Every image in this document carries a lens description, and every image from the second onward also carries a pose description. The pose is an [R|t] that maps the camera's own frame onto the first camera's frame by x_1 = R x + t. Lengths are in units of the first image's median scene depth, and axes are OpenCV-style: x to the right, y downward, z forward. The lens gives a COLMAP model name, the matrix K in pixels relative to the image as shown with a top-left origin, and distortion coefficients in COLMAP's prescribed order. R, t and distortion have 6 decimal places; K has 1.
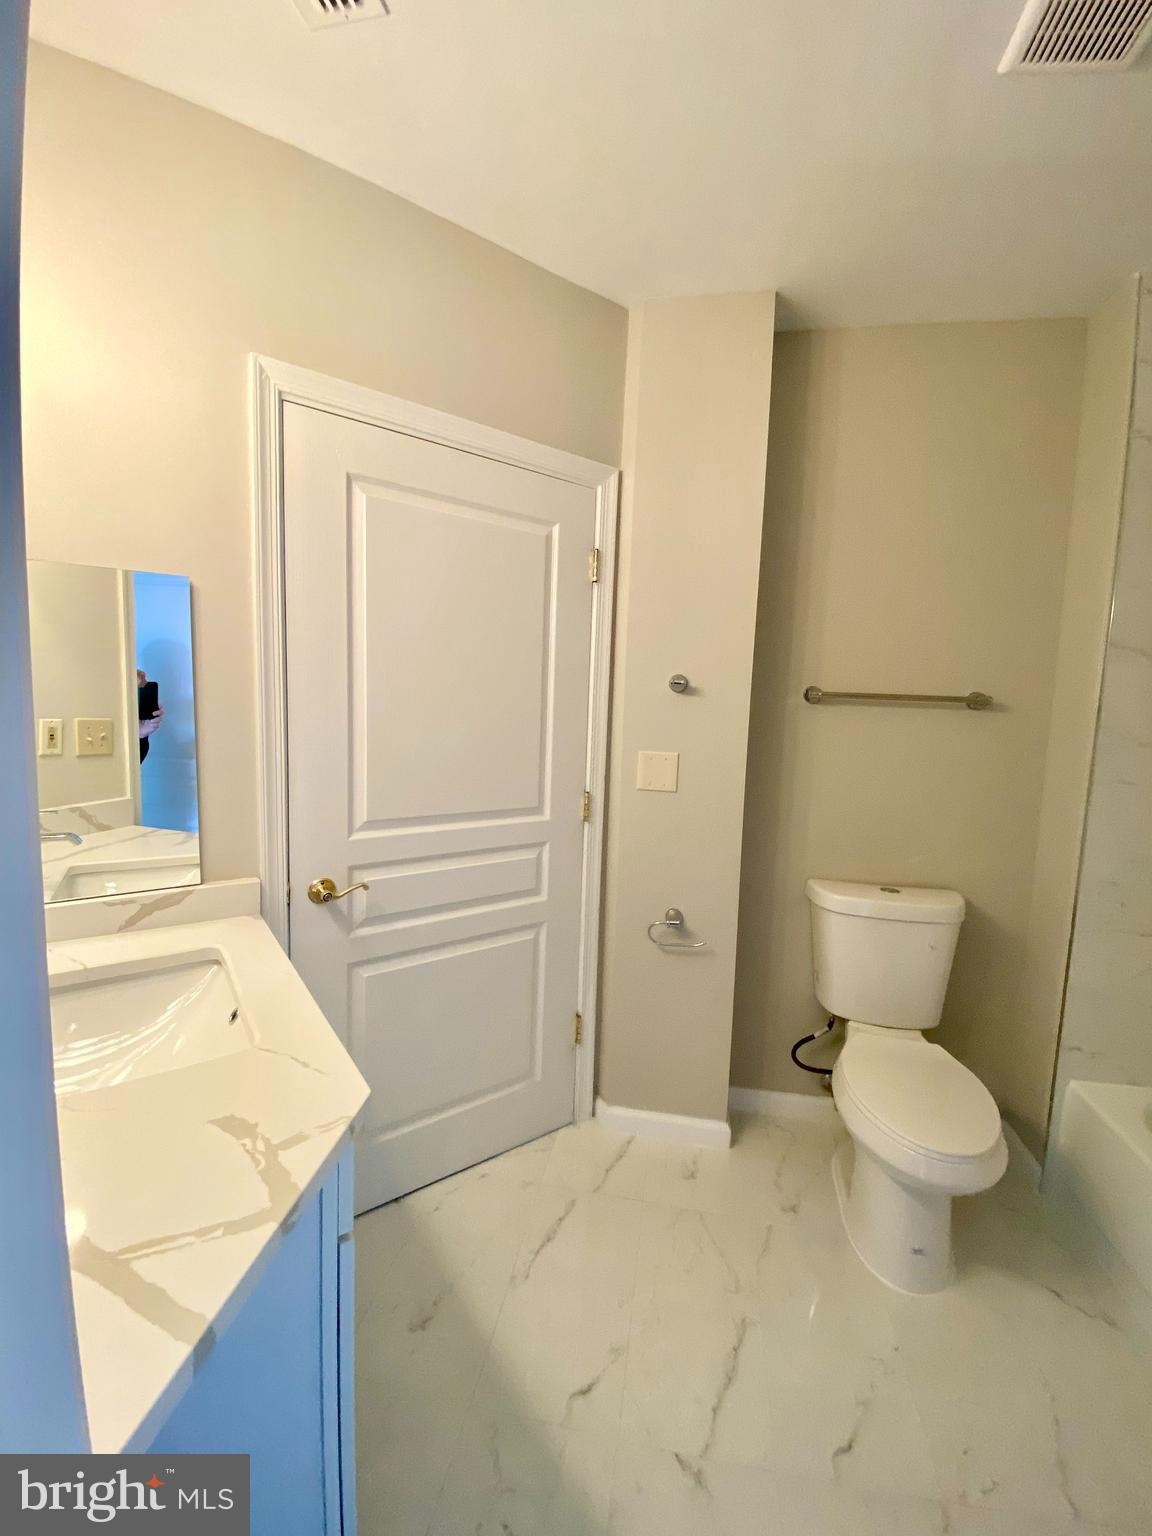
lens RADIAL K [[617.3, 0, 578.3], [0, 617.3, 767.4], [0, 0, 1]] dist [0.019312, -0.018799]
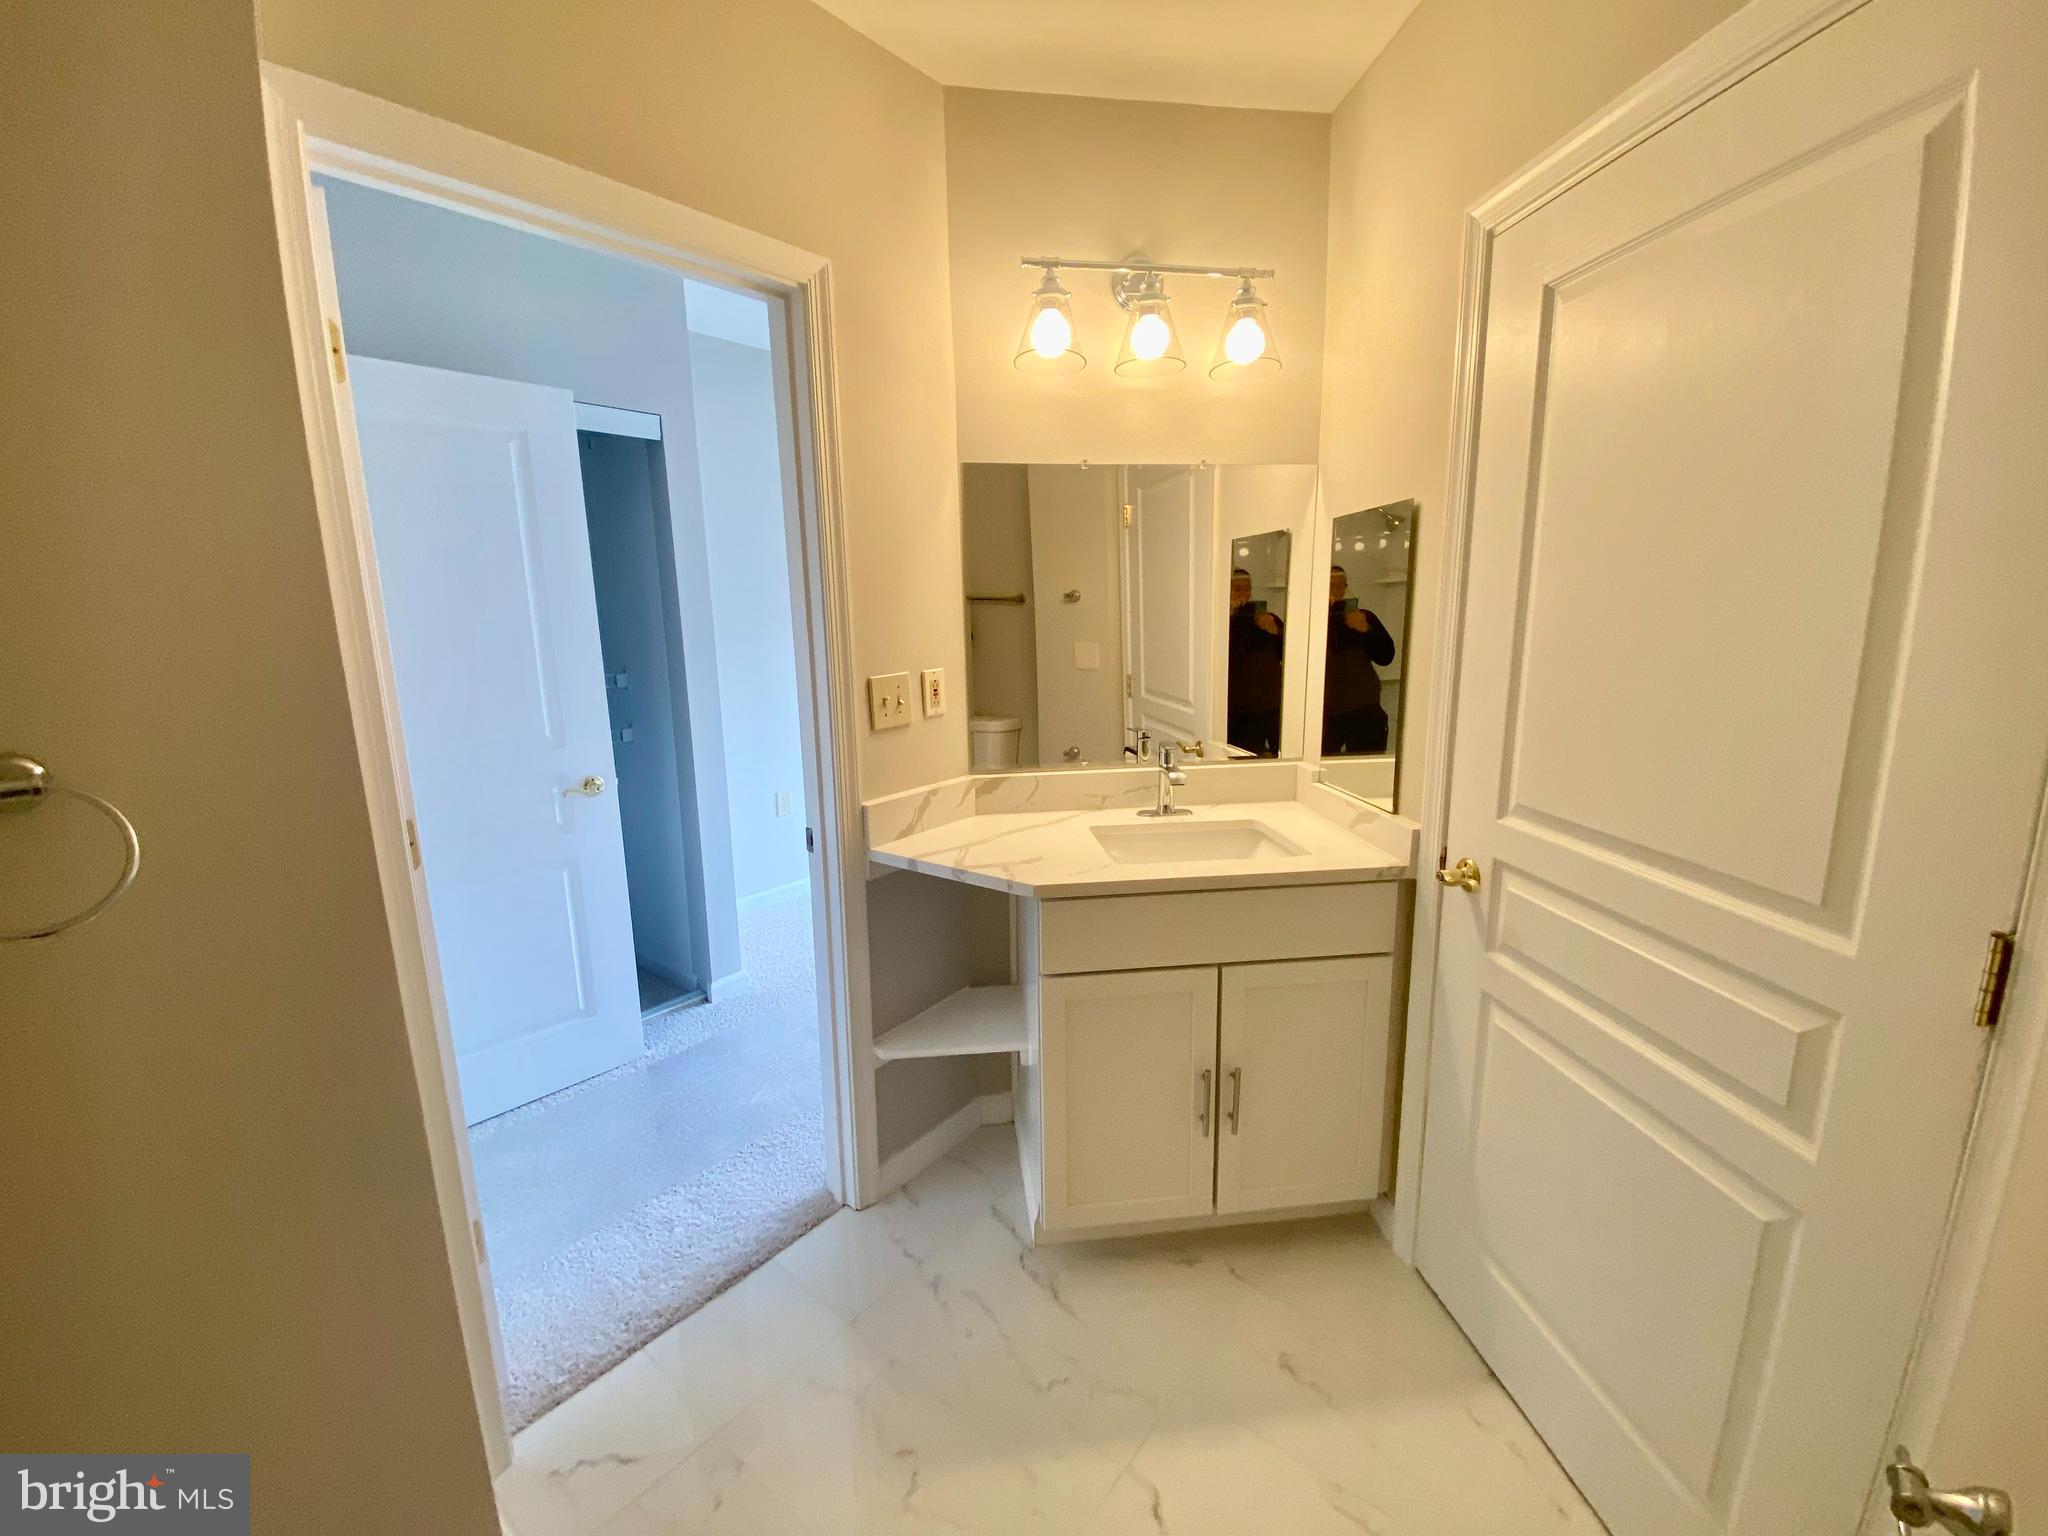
lens RADIAL K [[823.0, 0, 1028.2], [0, 823.0, 761.6], [0, 0, 1]] dist [0.019312, -0.018799]
pose [[-0.472644, 0.137595, -0.870446, 0.689462], [-0.099950, 0.972992, 0.208077, -0.093706], [0.875567, 0.185348, -0.446126, 0.910007]]
